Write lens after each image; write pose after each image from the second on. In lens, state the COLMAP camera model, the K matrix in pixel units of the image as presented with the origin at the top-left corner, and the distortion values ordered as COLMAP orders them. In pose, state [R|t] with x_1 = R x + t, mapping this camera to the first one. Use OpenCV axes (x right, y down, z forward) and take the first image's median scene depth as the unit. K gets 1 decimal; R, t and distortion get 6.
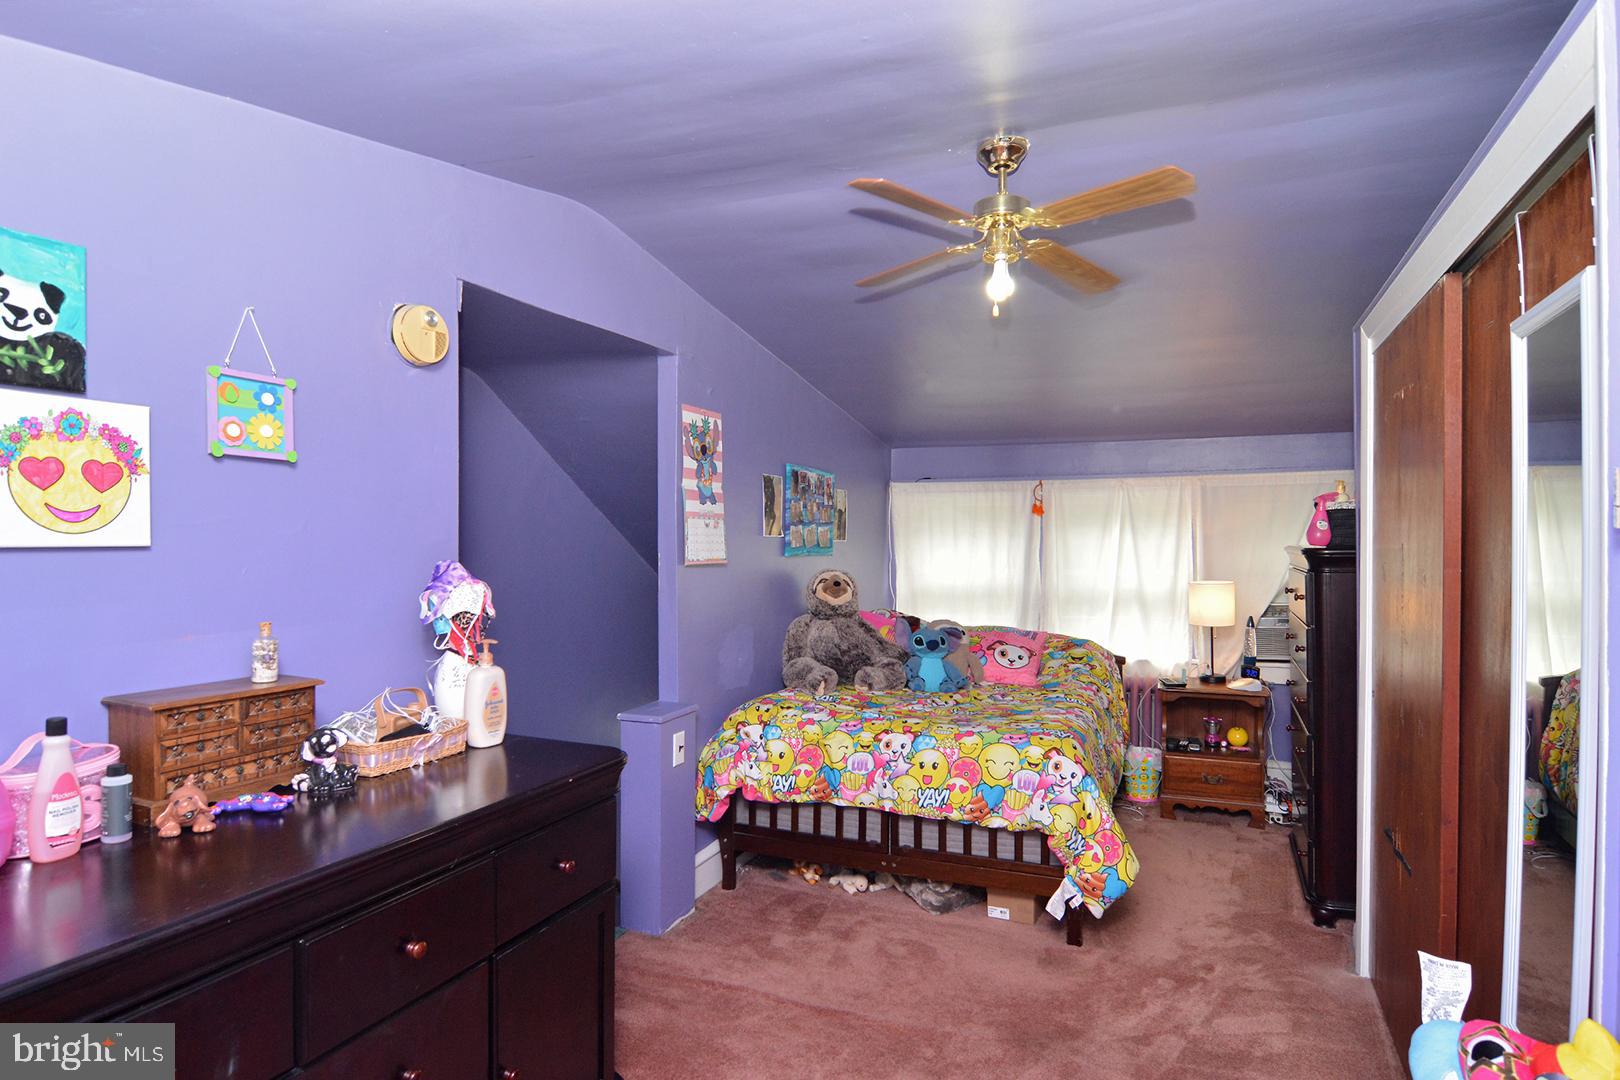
lens RADIAL K [[904.9, 0, 816.0], [0, 904.9, 547.6], [0, 0, 1]] dist [-0.003860, -0.013039]
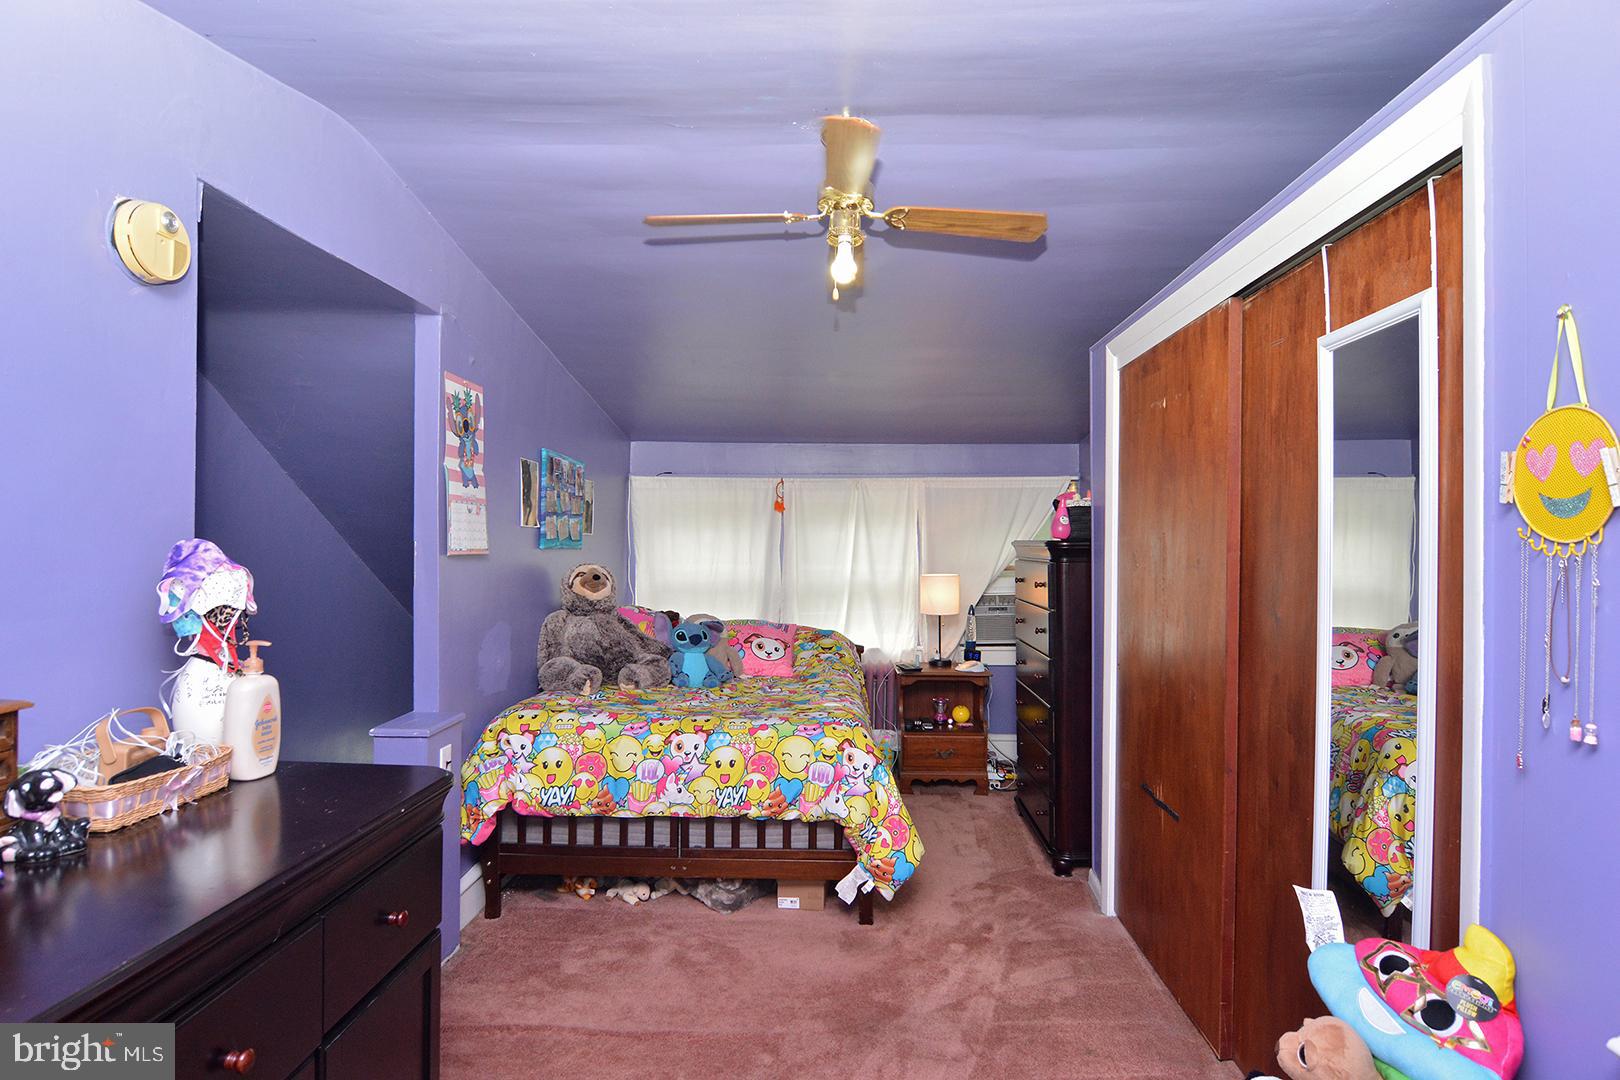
lens RADIAL K [[880.4, 0, 817.2], [0, 880.4, 547.0], [0, 0, 1]] dist [-0.006844, -0.010594]
pose [[0.934451, 0.004921, 0.356059, -0.111697], [-0.003549, 0.999984, -0.004508, 0.013686], [-0.356075, 0.002949, 0.934453, 0.075232]]
